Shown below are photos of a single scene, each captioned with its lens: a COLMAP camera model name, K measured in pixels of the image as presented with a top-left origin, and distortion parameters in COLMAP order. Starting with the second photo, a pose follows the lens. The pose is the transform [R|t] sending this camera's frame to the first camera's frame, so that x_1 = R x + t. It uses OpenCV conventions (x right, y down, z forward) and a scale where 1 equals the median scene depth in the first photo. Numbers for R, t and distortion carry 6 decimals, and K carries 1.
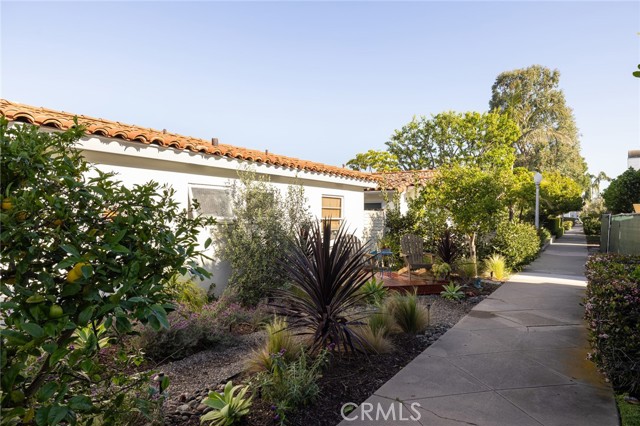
lens RADIAL K [[405.4, 0, 320.2], [0, 405.4, 212.6], [0, 0, 1]] dist [-0.002839, 0.001401]
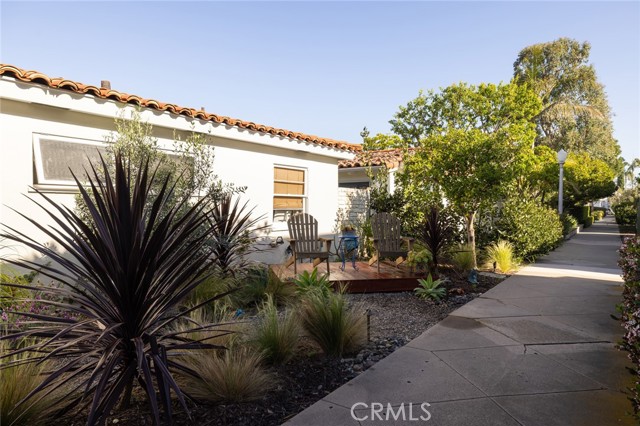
lens RADIAL K [[405.4, 0, 319.7], [0, 405.4, 213.9], [0, 0, 1]] dist [-0.002839, 0.001401]
pose [[0.998522, -0.003365, -0.054237, 0.105187], [0.004479, 0.999781, 0.020447, 0.028659], [0.054156, -0.020660, 0.998319, 0.165028]]
